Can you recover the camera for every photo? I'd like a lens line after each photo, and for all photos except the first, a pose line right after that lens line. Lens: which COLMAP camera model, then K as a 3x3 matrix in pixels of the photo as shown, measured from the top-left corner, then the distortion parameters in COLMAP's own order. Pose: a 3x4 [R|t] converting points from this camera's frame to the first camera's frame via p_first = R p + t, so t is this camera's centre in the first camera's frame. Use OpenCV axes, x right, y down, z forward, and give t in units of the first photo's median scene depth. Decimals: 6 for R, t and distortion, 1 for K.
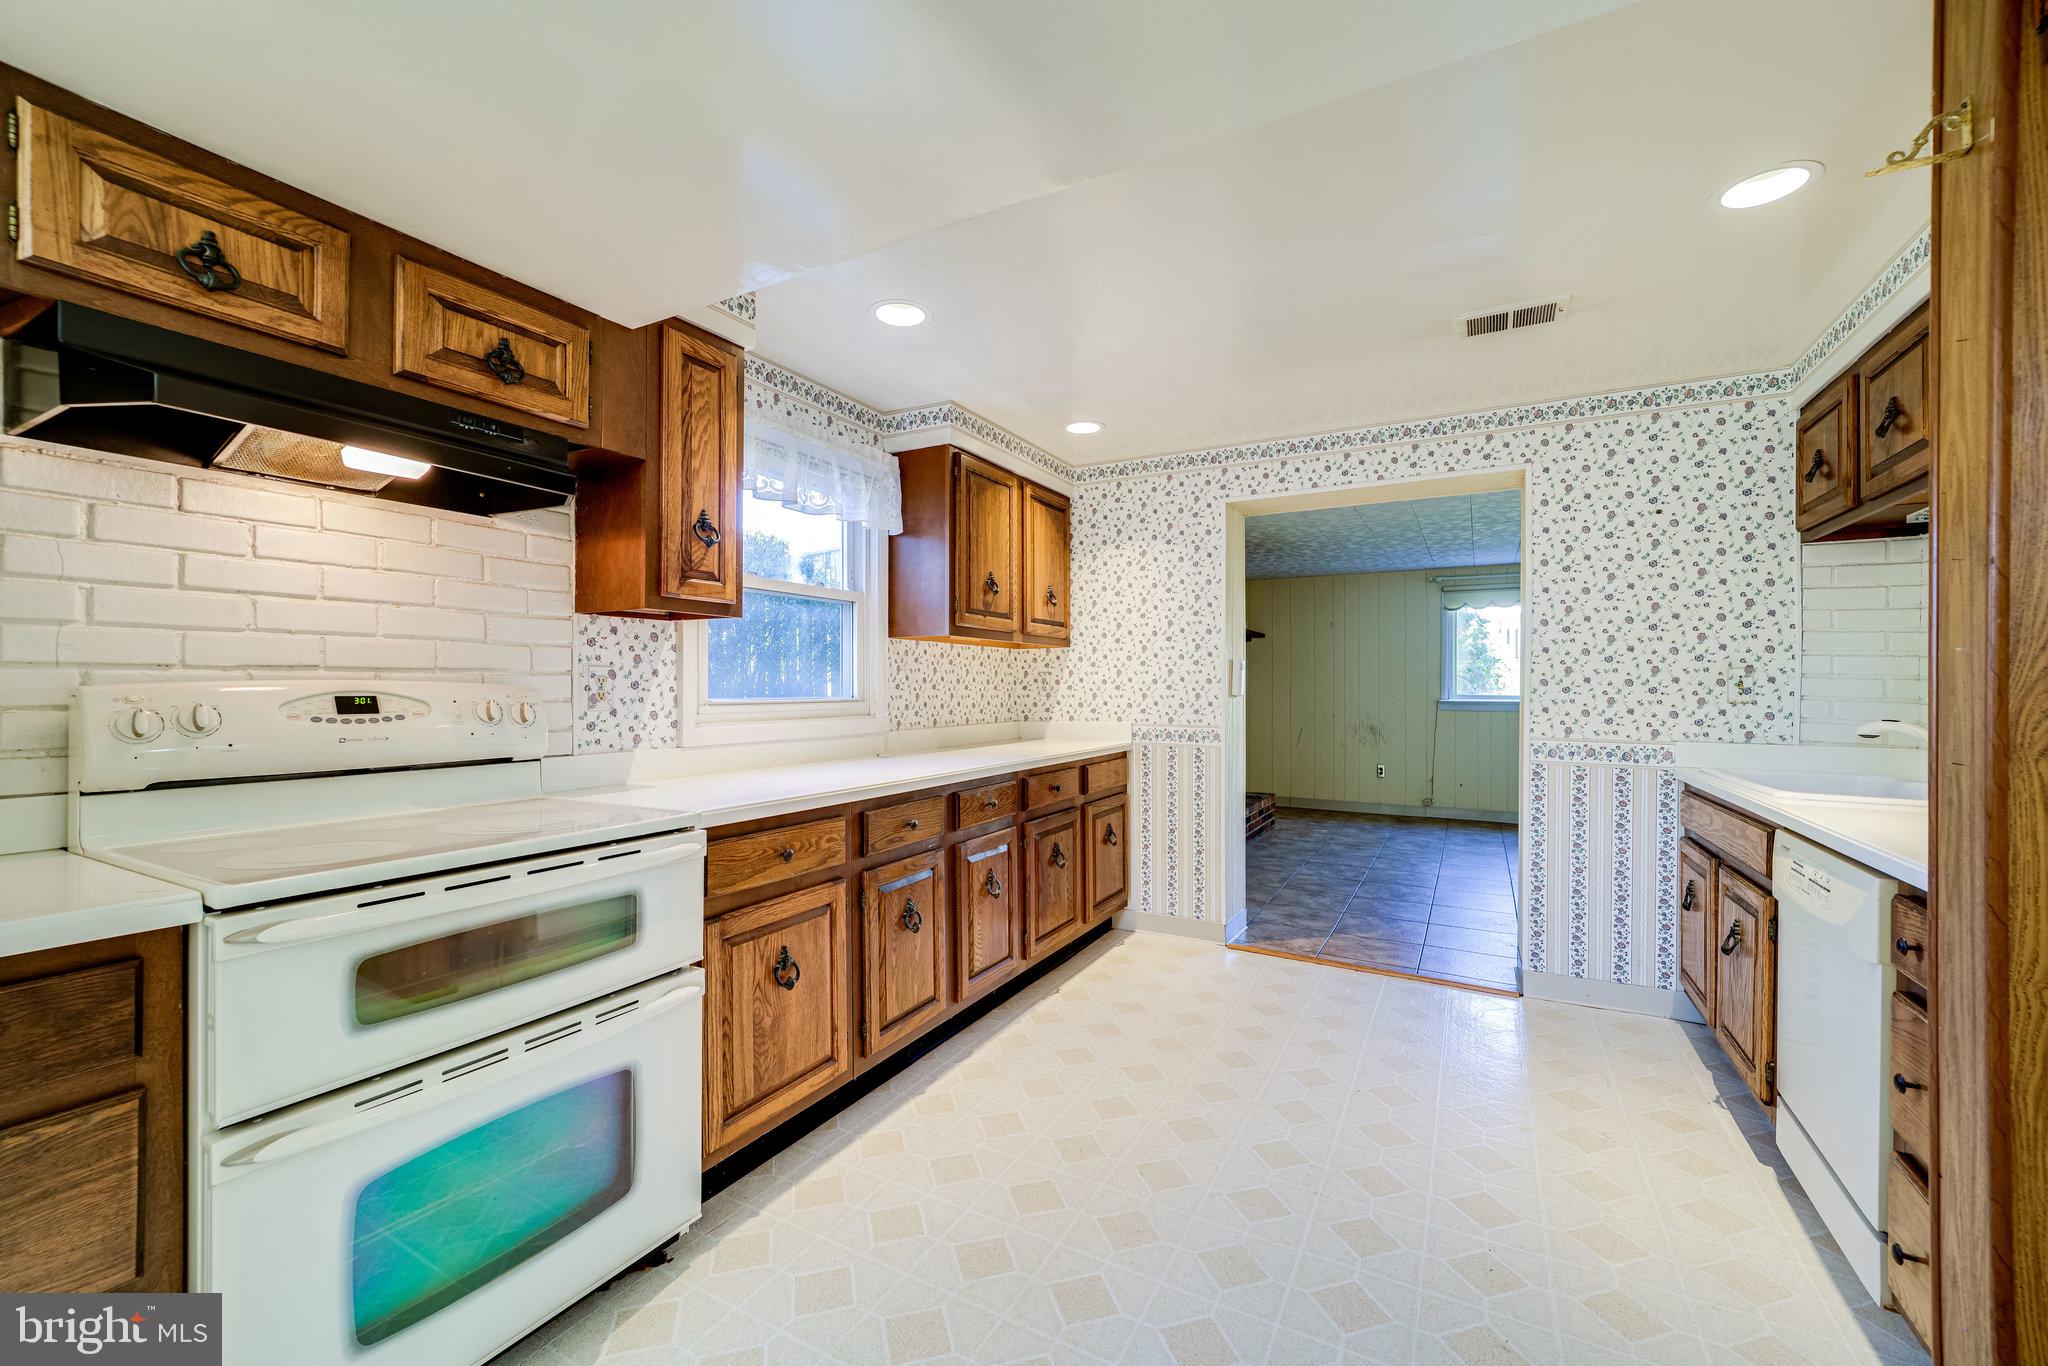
lens RADIAL K [[824.0, 0, 1024.0], [0, 824.0, 683.0], [0, 0, 1]] dist [-0.000746, -0.000181]
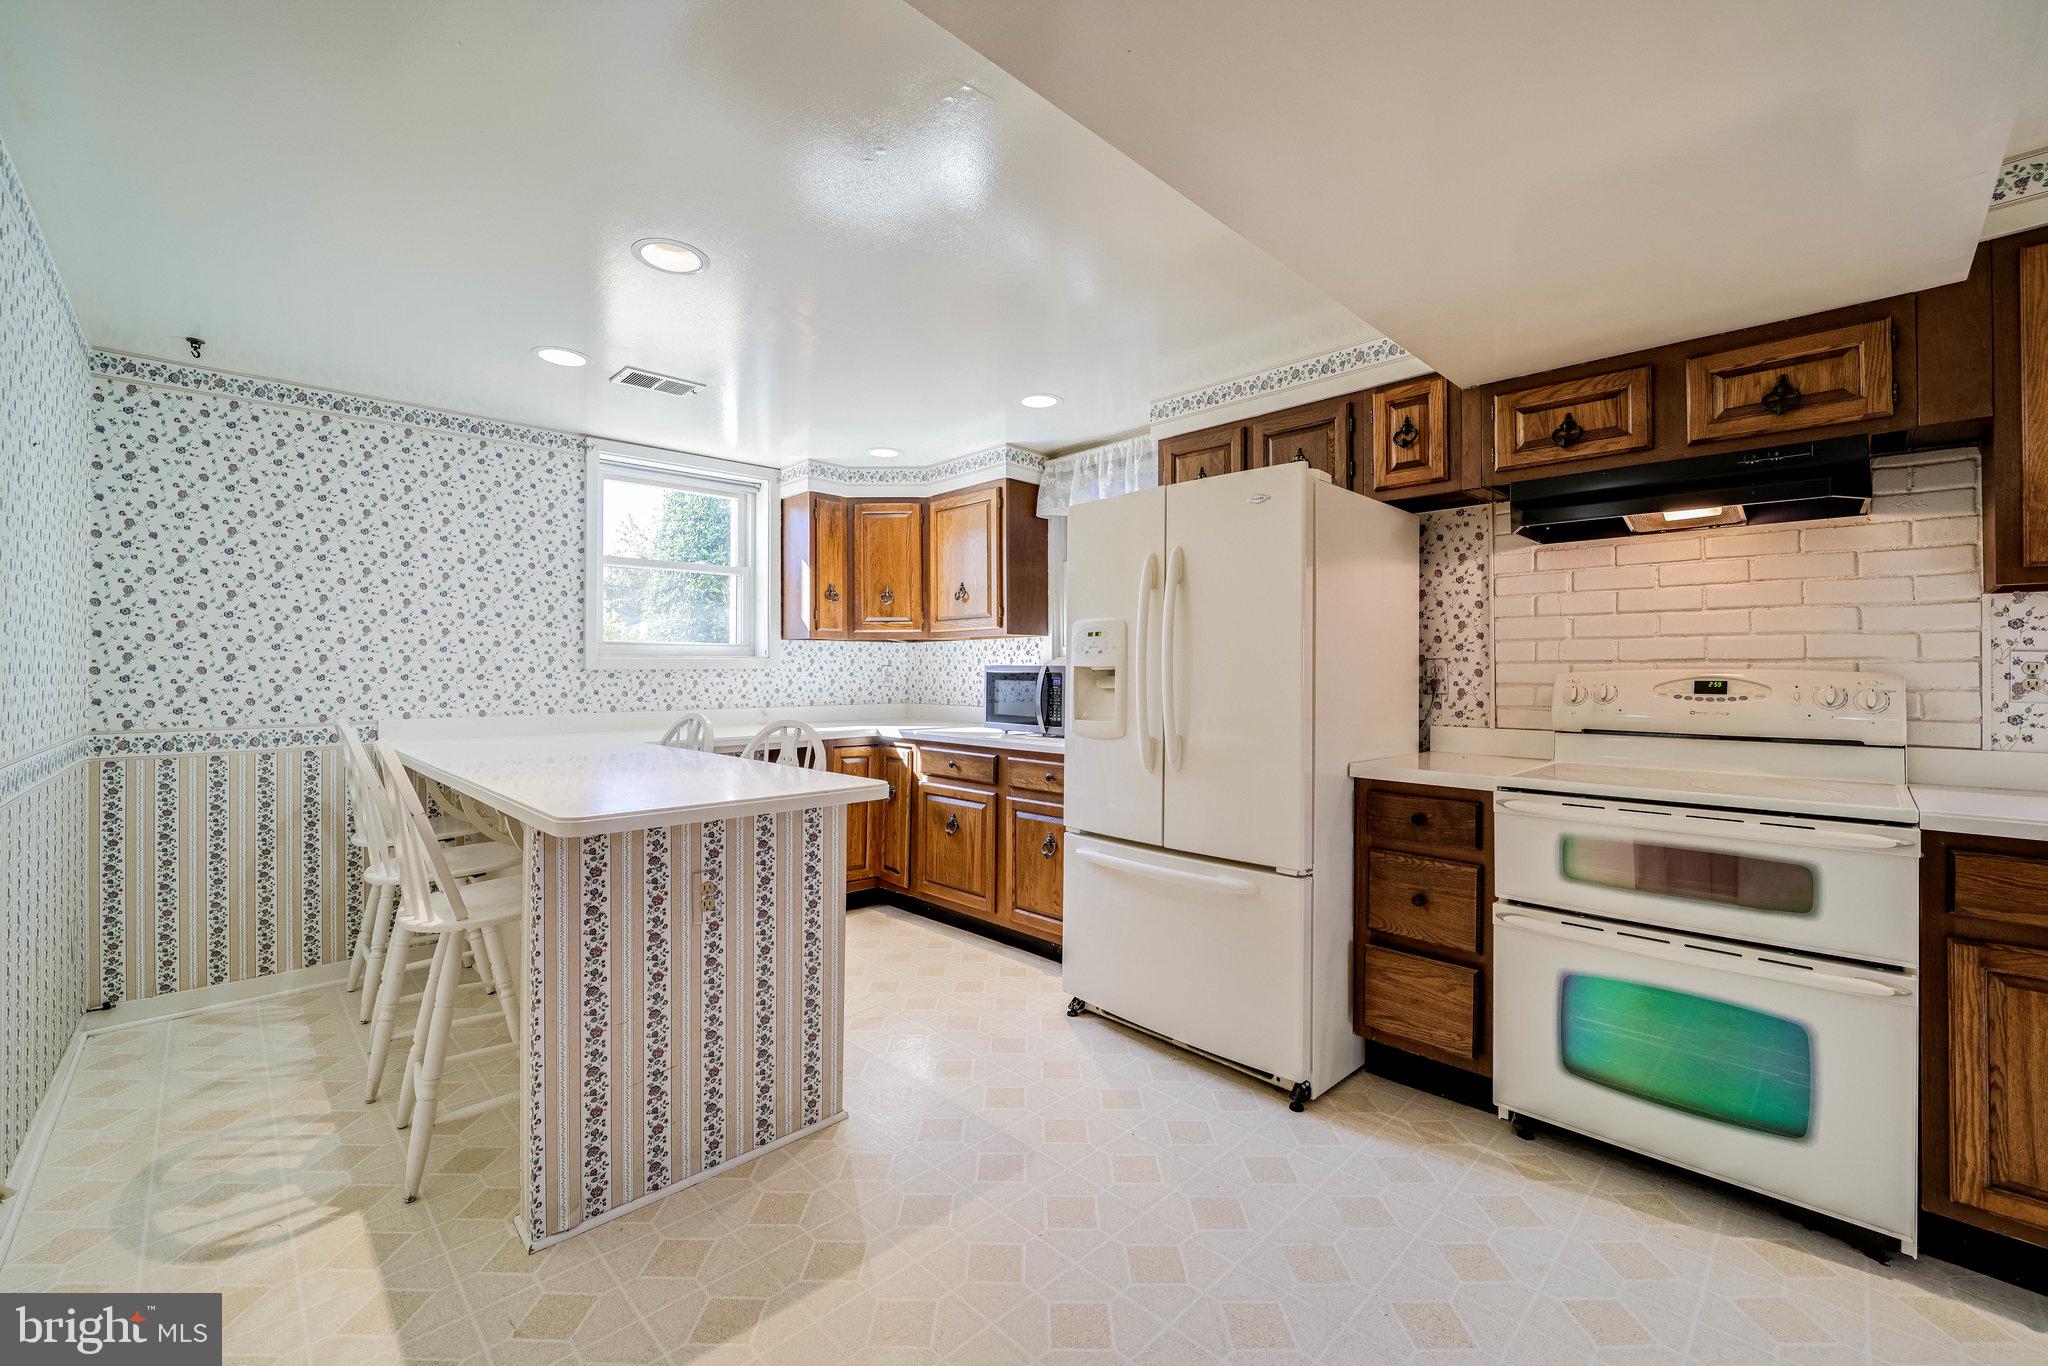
lens RADIAL K [[828.3, 0, 1030.0], [0, 828.3, 669.1], [0, 0, 1]] dist [-0.020283, -0.000607]
pose [[-0.279356, -0.003363, -0.960182, 0.570225], [0.002927, 0.999986, -0.004354, -0.000624], [0.960183, -0.004027, -0.279343, 0.221045]]
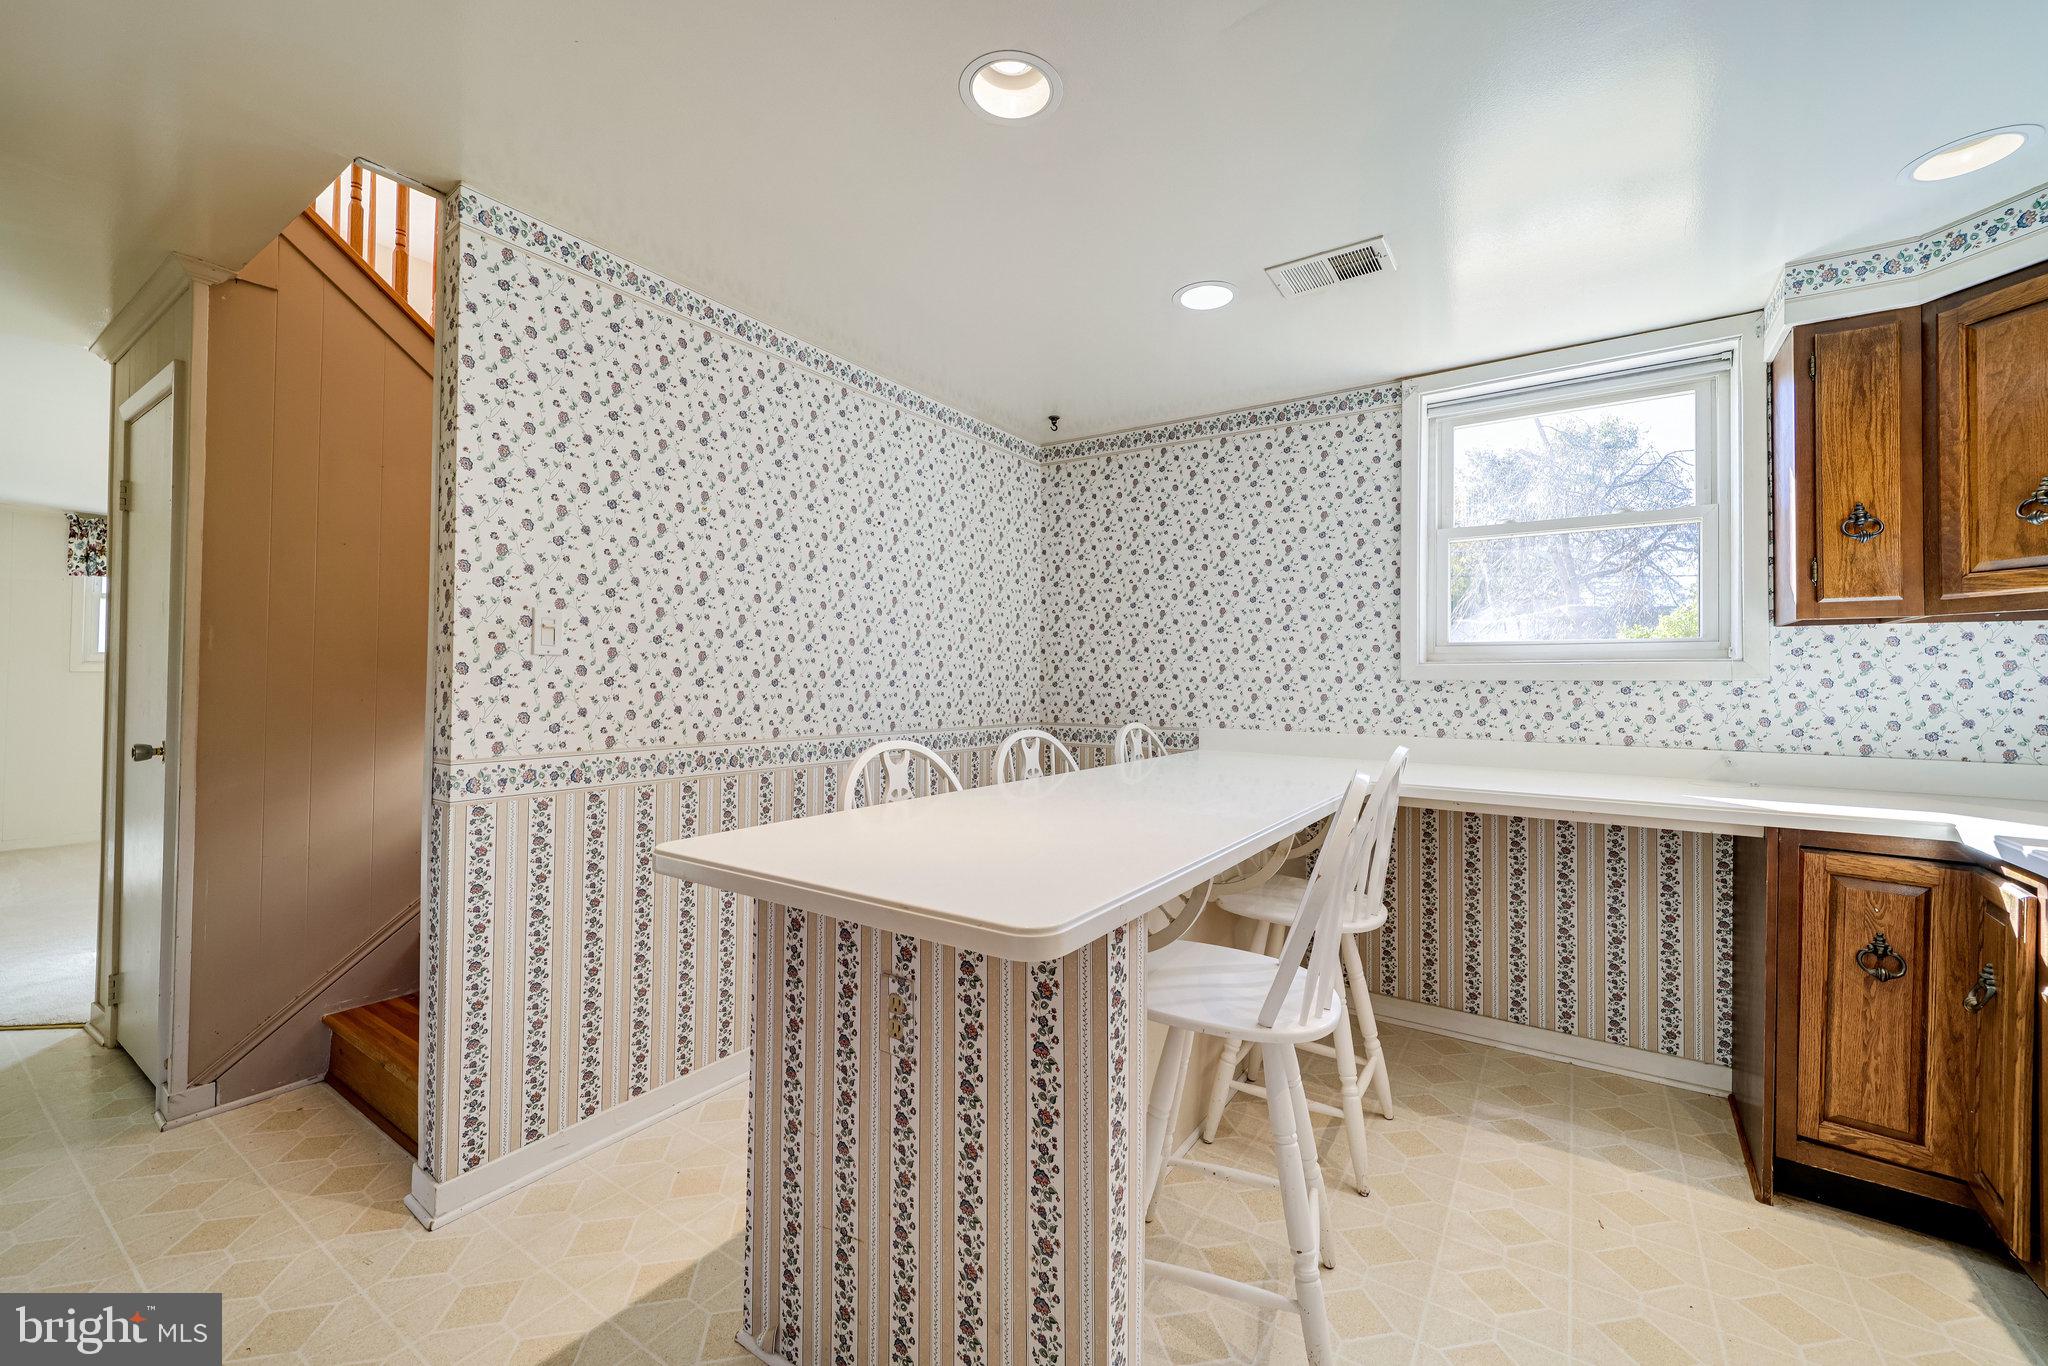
lens RADIAL K [[807.9, 0, 1025.3], [0, 807.9, 667.1], [0, 0, 1]] dist [0.001461, 0.000090]
pose [[-0.995845, -0.009394, 0.090582, -0.283977], [-0.011000, 0.999791, -0.017242, -0.001397], [-0.090401, -0.018166, -0.995740, 0.210184]]
